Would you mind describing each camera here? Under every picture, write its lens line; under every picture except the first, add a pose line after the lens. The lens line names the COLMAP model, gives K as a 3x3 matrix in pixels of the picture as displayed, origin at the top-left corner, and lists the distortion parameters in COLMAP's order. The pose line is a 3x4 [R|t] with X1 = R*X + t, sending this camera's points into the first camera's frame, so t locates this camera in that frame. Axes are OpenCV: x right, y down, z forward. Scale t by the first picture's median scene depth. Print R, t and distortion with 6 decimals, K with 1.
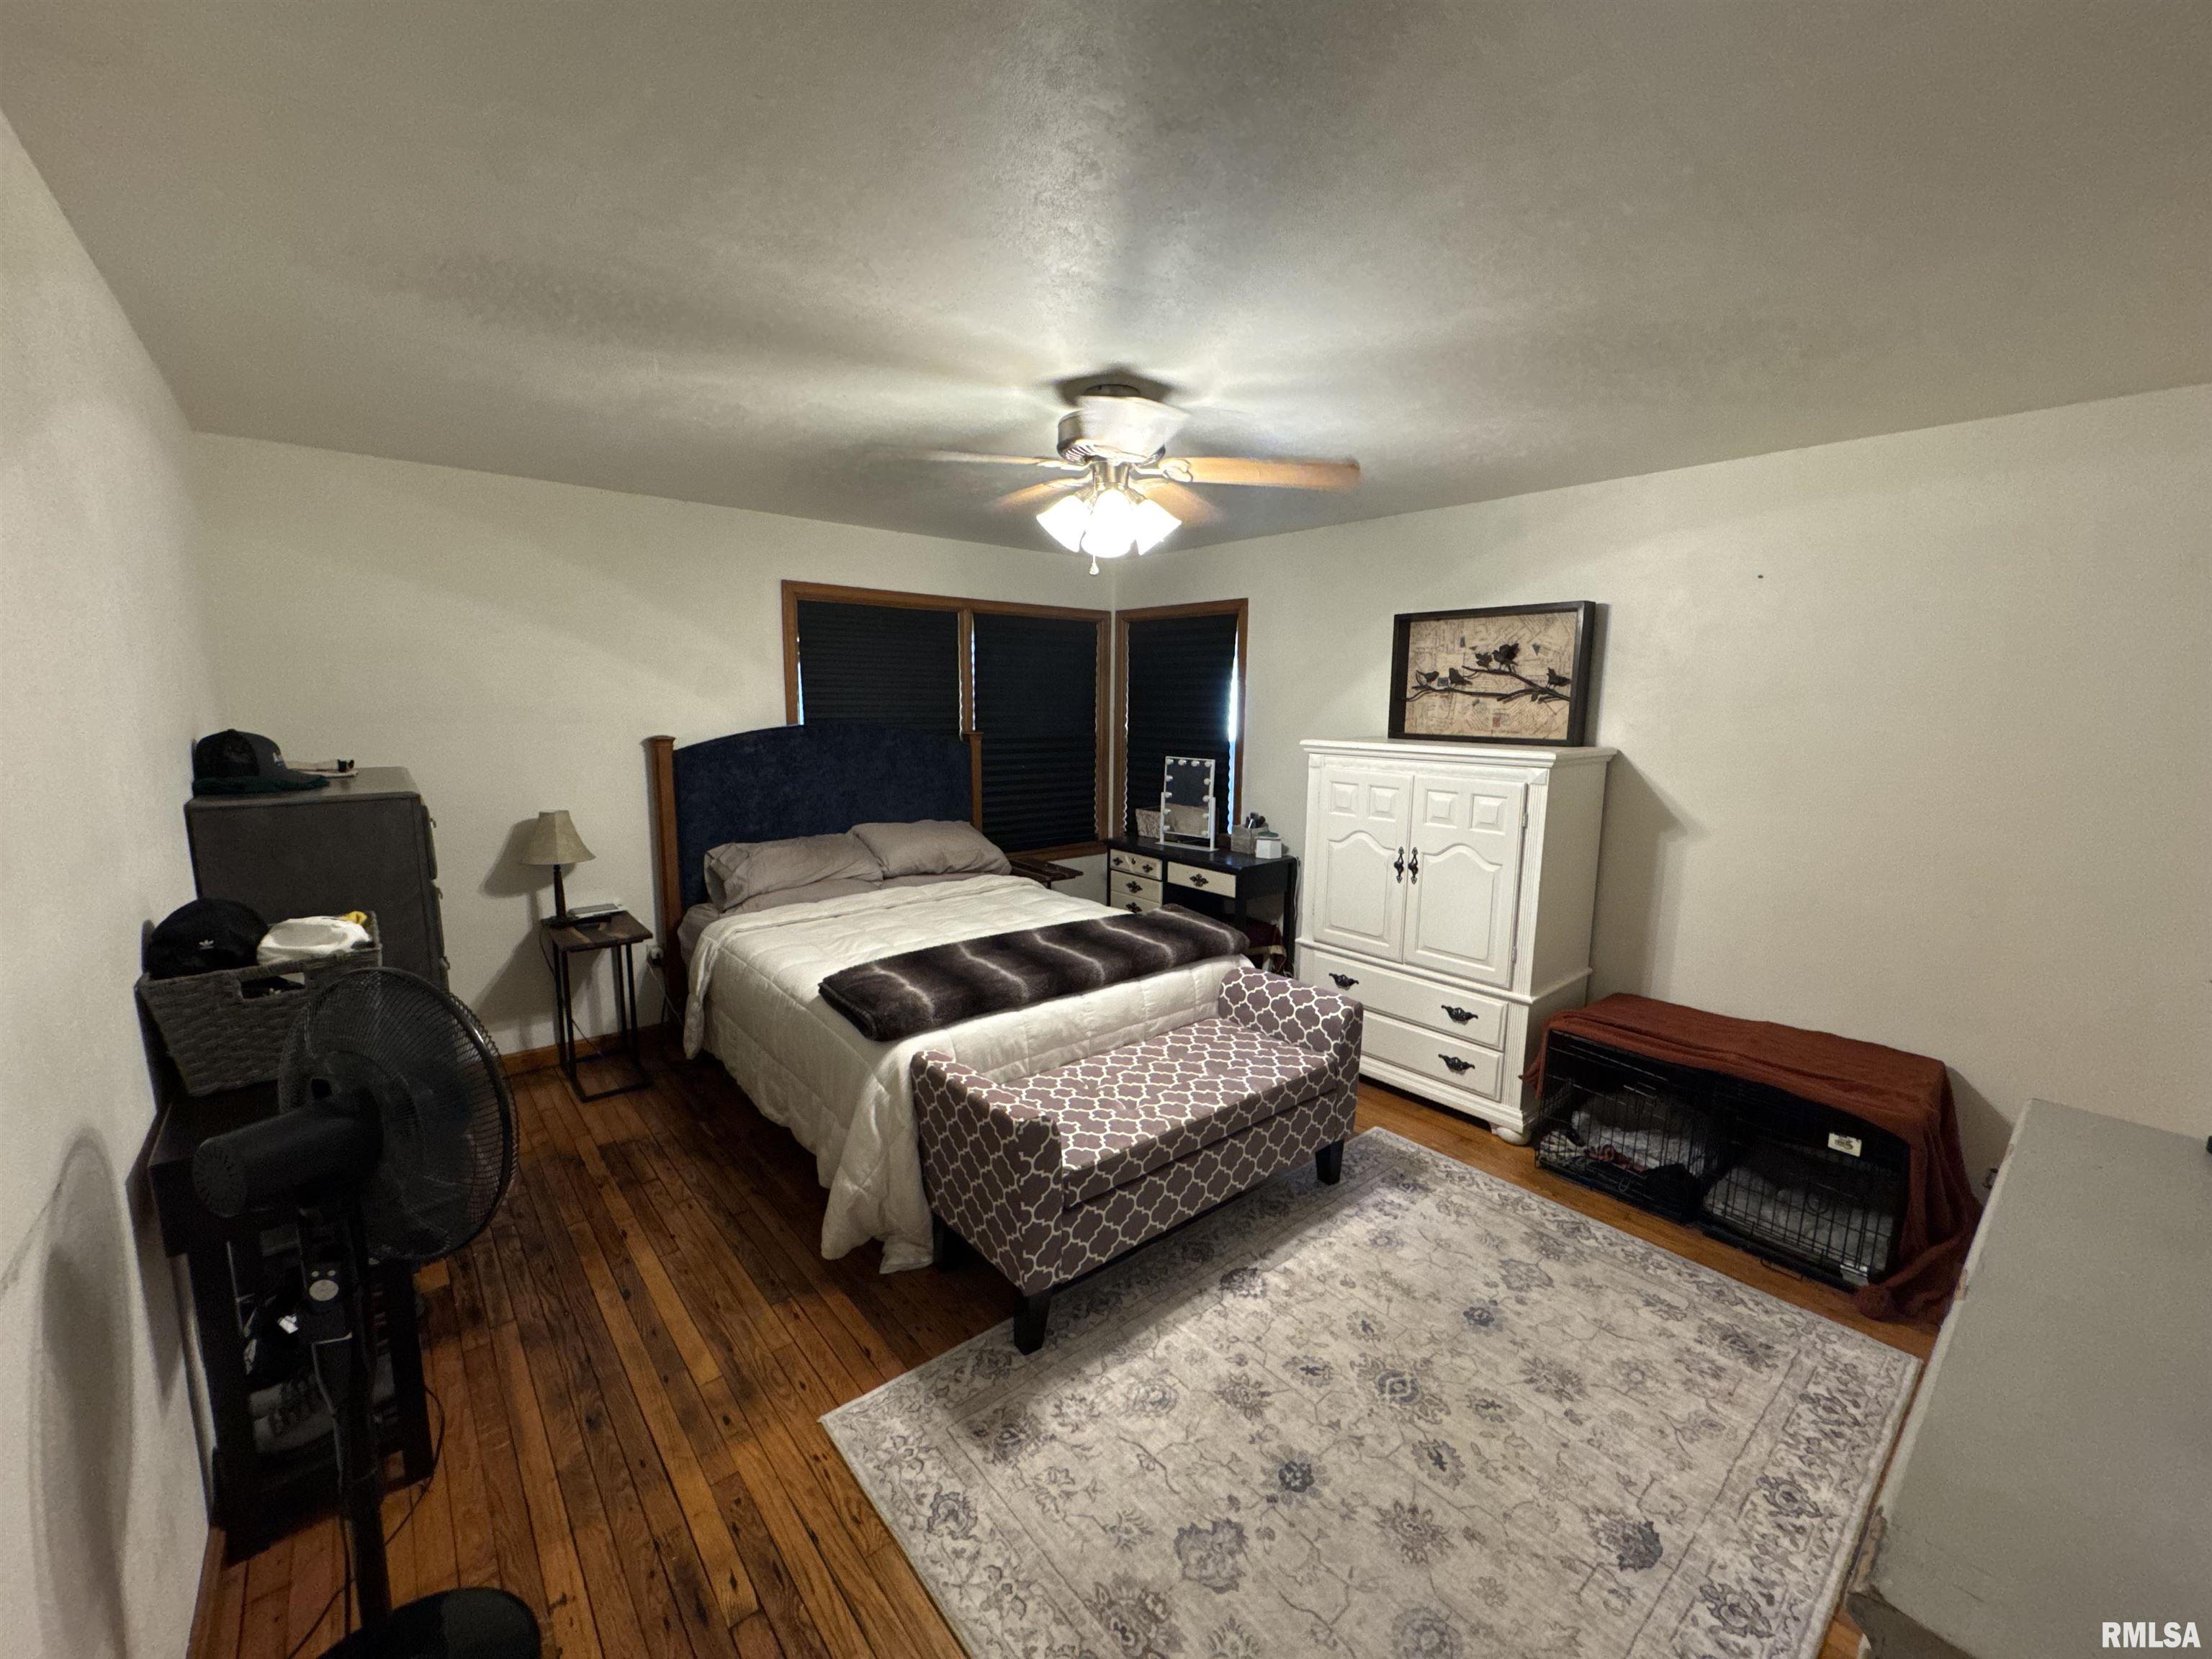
lens RADIAL K [[885.2, 0, 1109.7], [0, 885.2, 830.6], [0, 0, 1]] dist [-0.002905, 0.000315]
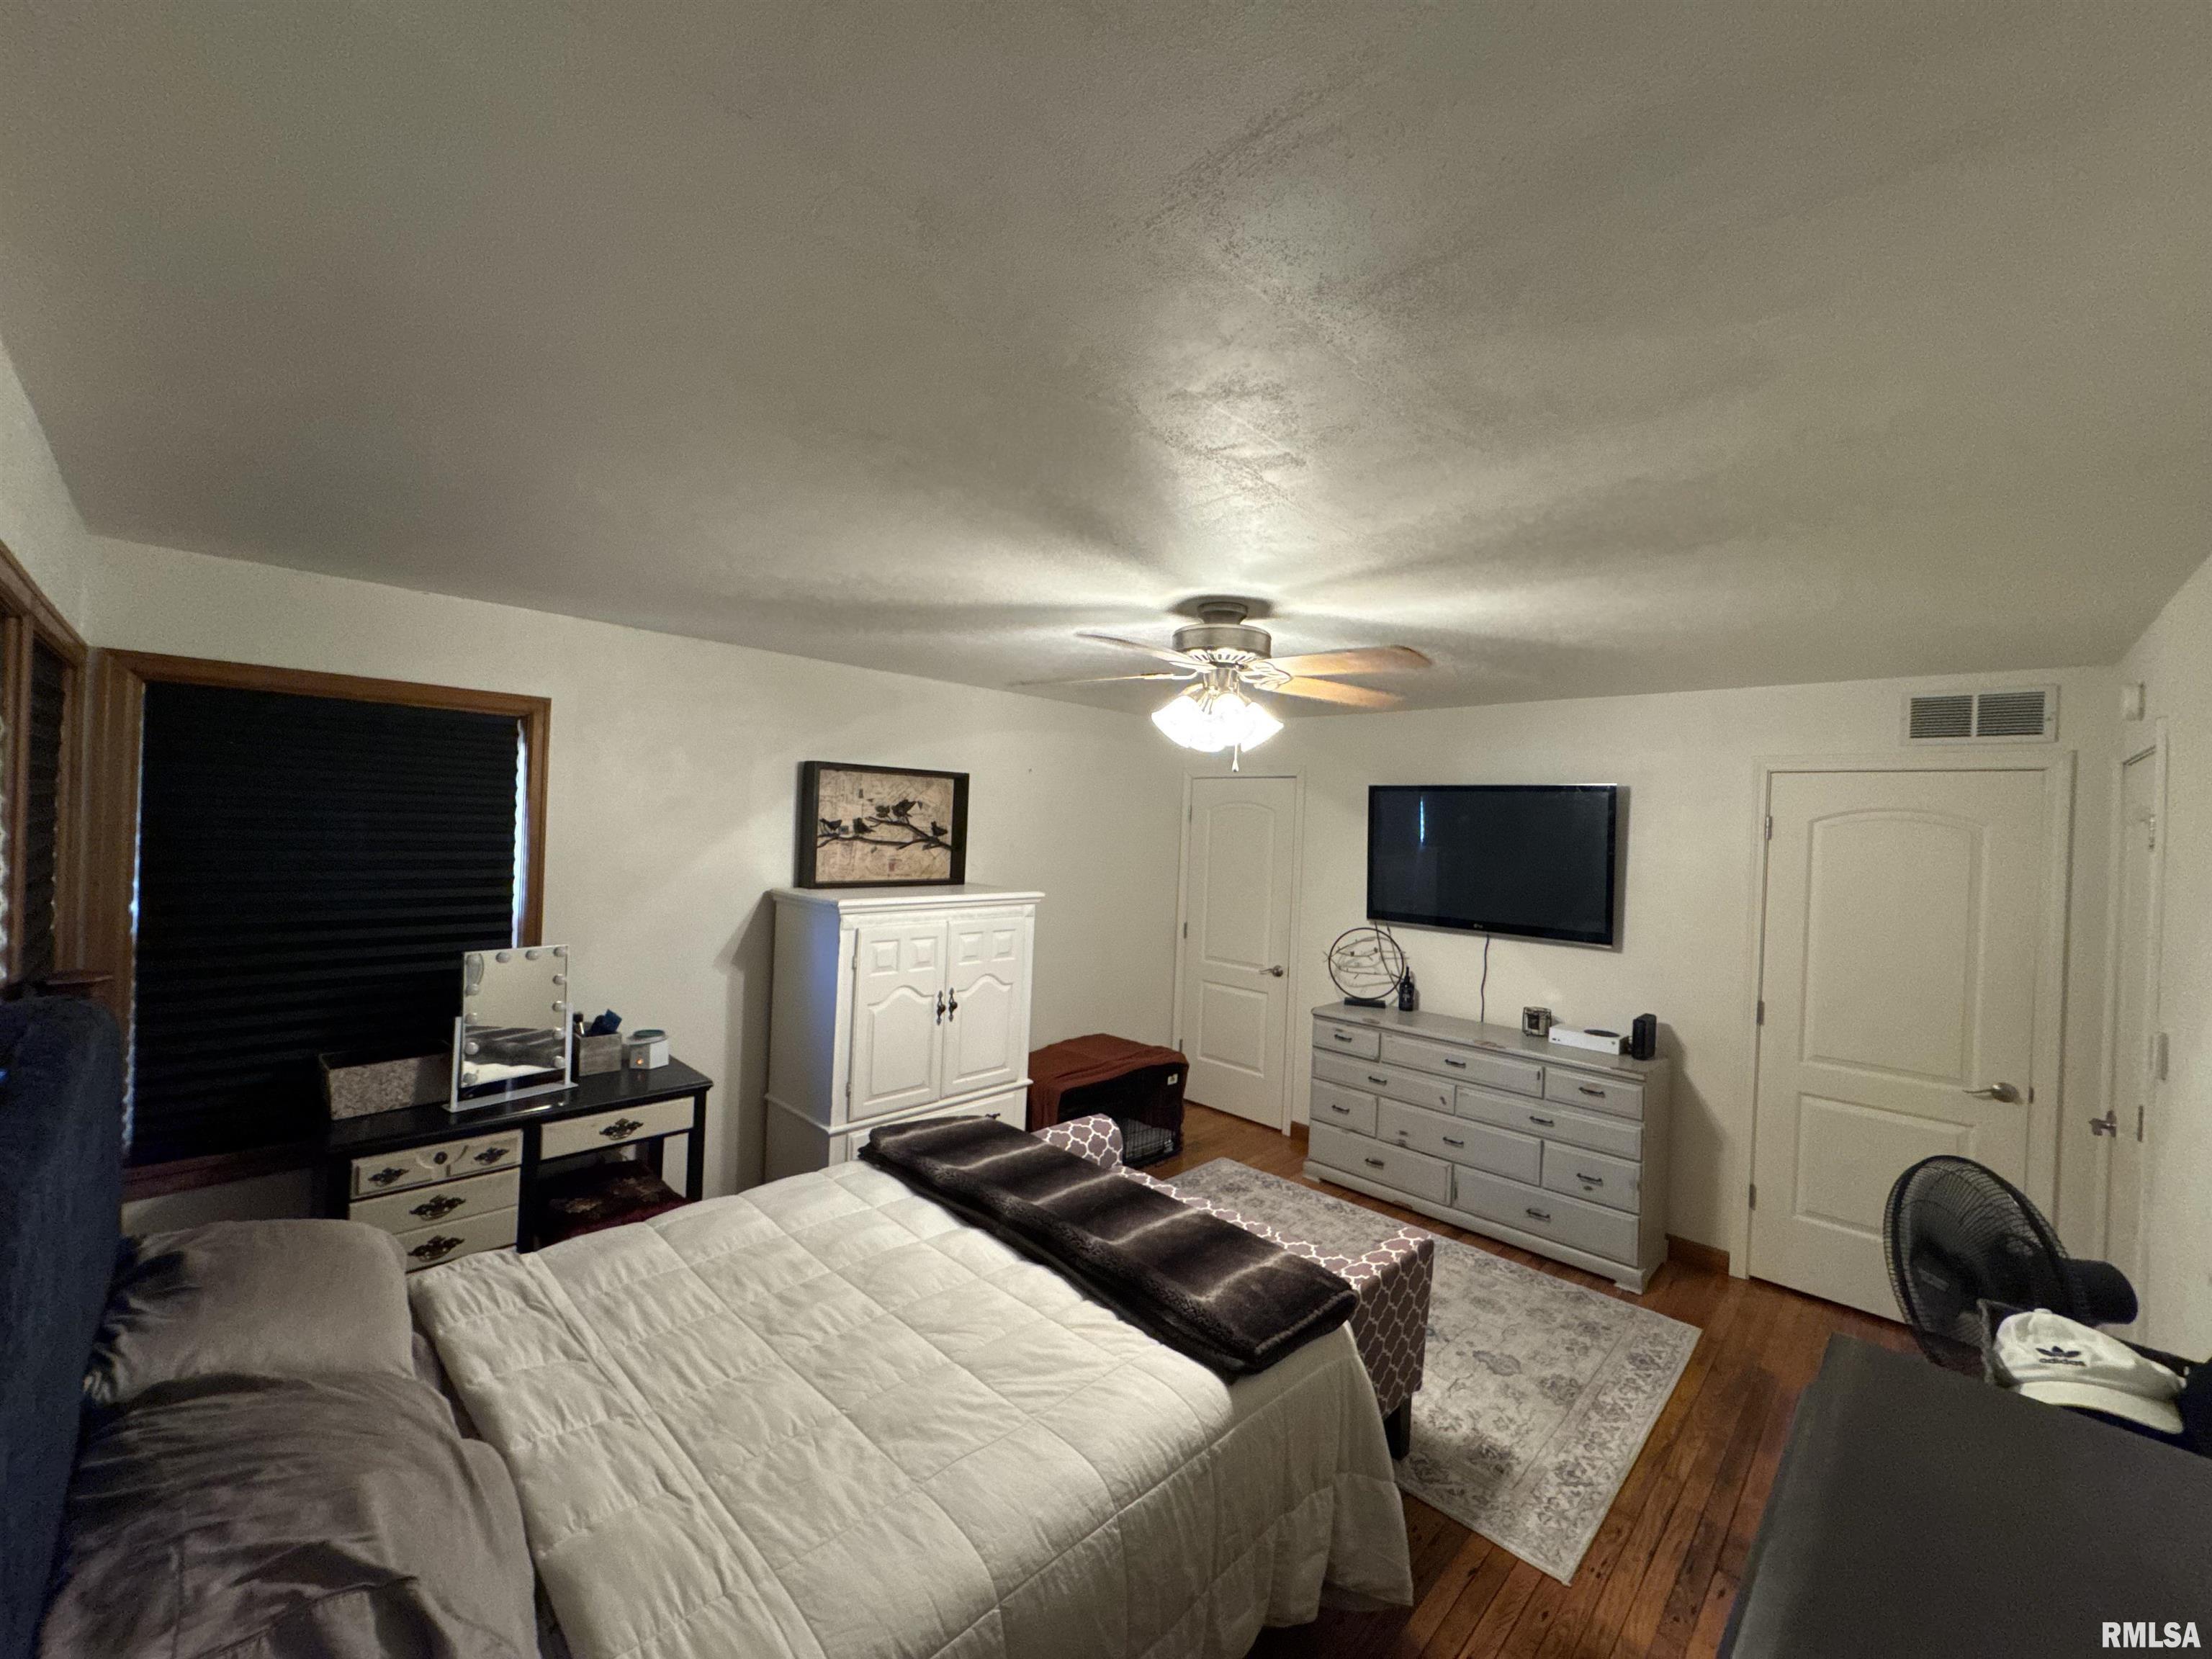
lens RADIAL K [[885.2, 0, 1105.4], [0, 885.2, 823.2], [0, 0, 1]] dist [-0.002905, 0.000315]
pose [[-0.099317, -0.019536, 0.994864, -0.743217], [0.107332, 0.993764, 0.030229, -0.191879], [-0.989250, 0.109783, -0.096601, 0.877887]]
